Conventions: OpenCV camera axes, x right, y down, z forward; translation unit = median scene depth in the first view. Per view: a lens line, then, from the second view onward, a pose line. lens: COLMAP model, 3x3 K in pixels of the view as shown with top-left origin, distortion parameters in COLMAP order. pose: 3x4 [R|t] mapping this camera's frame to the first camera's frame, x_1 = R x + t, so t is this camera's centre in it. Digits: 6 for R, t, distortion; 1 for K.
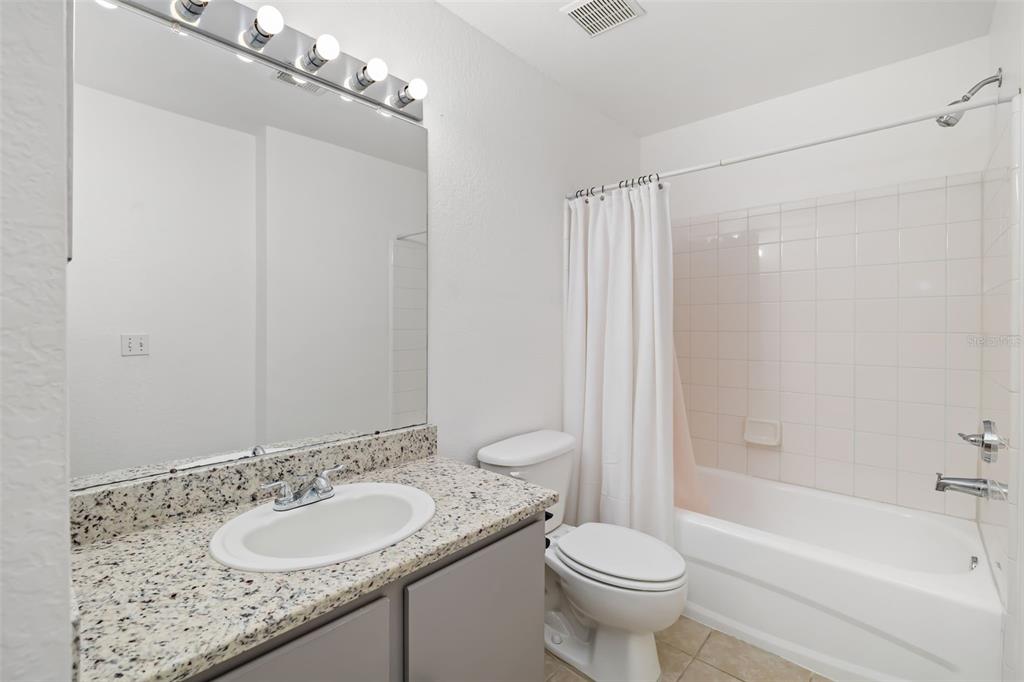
lens RADIAL K [[435.8, 0, 511.6], [0, 435.8, 330.6], [0, 0, 1]] dist [-0.000793, -0.000059]
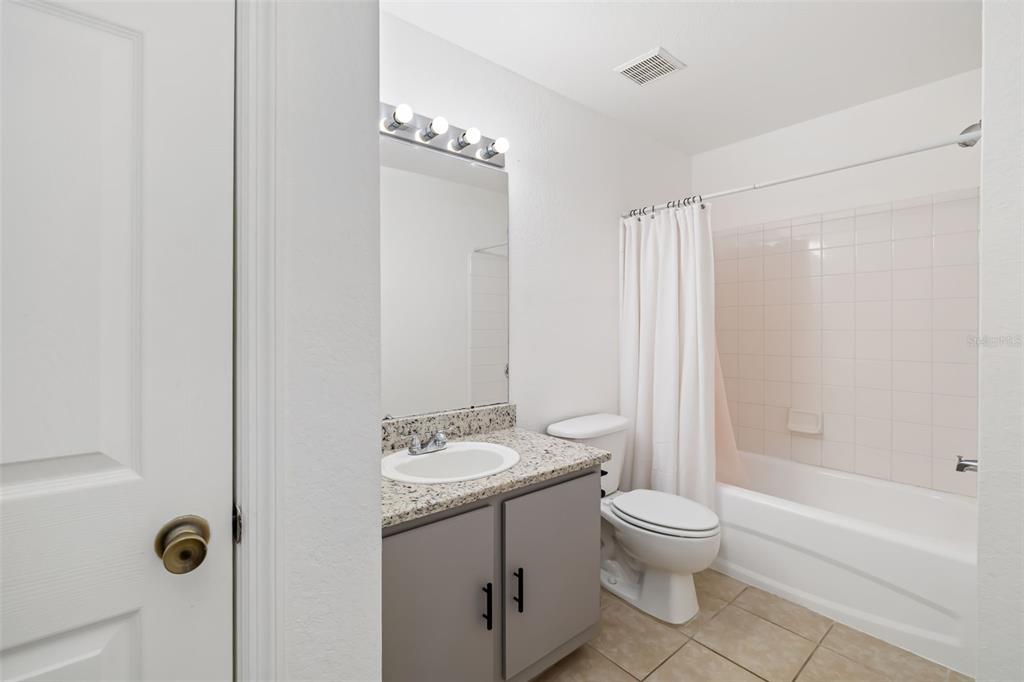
lens RADIAL K [[435.8, 0, 511.6], [0, 435.8, 330.6], [0, 0, 1]] dist [-0.000793, -0.000059]
pose [[0.989744, -0.002605, -0.142828, -0.000782], [0.002428, 0.999996, -0.001407, 0.003457], [0.142831, 0.001046, 0.989746, -0.284211]]
